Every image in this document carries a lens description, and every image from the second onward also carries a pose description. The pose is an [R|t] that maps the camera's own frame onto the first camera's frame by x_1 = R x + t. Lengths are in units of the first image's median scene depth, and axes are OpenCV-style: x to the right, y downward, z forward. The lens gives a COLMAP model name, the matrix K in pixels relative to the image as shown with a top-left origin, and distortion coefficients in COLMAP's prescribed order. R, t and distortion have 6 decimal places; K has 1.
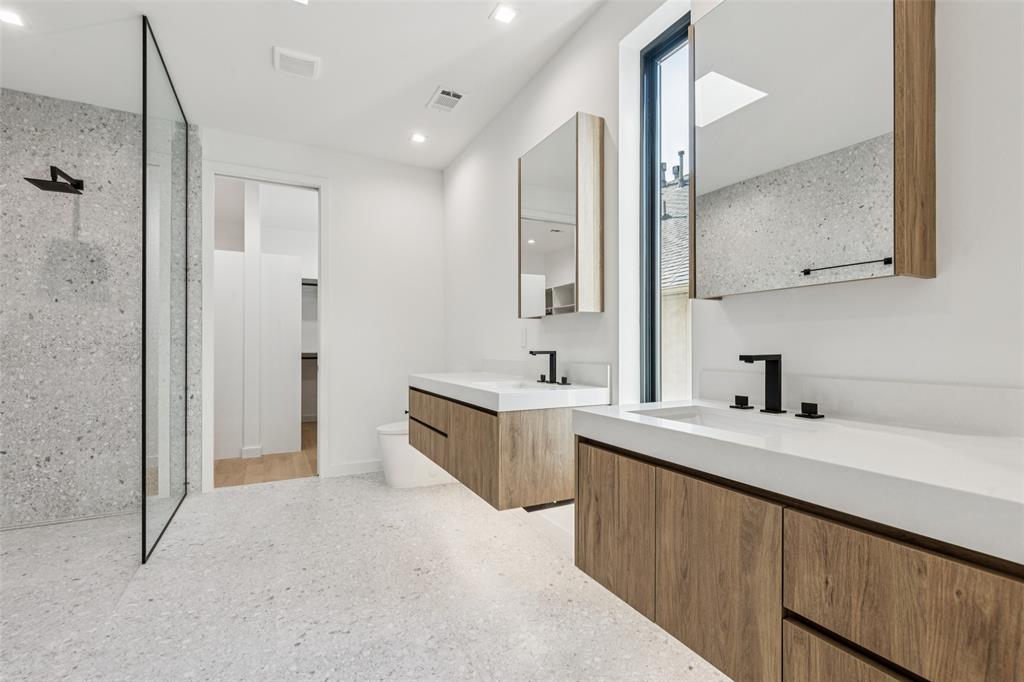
lens RADIAL K [[464.5, 0, 514.3], [0, 464.5, 344.5], [0, 0, 1]] dist [0.013575, -0.000527]
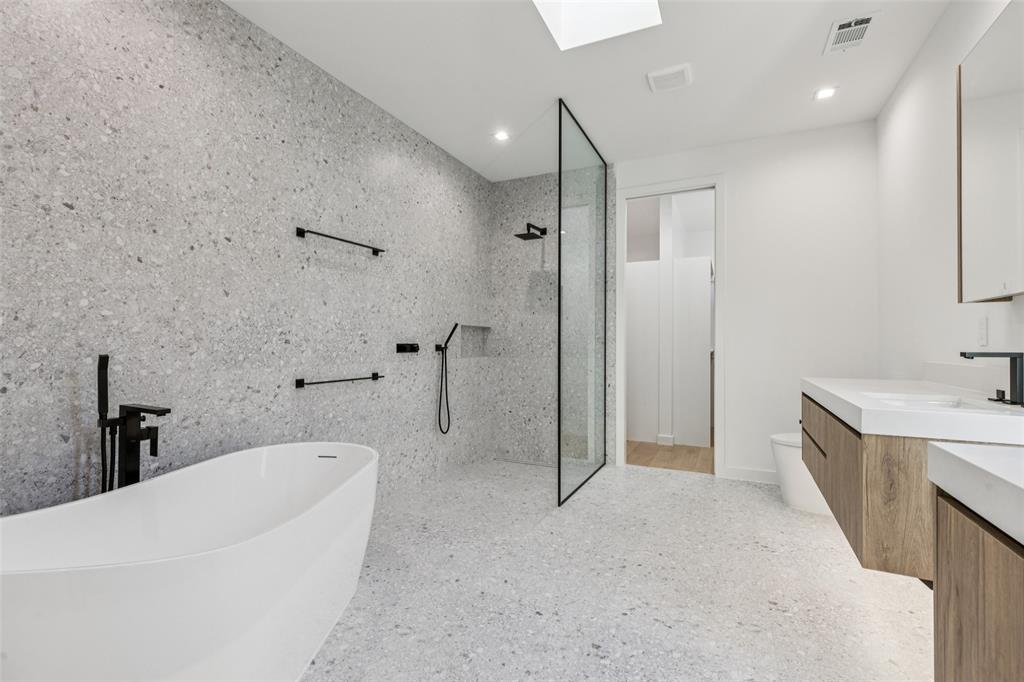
lens RADIAL K [[464.5, 0, 514.6], [0, 464.5, 340.1], [0, 0, 1]] dist [0.013575, -0.000527]
pose [[0.607663, -0.005325, -0.794177, 0.149382], [0.001050, 0.999982, -0.005901, -0.000106], [0.794194, 0.002752, 0.607658, 0.070896]]
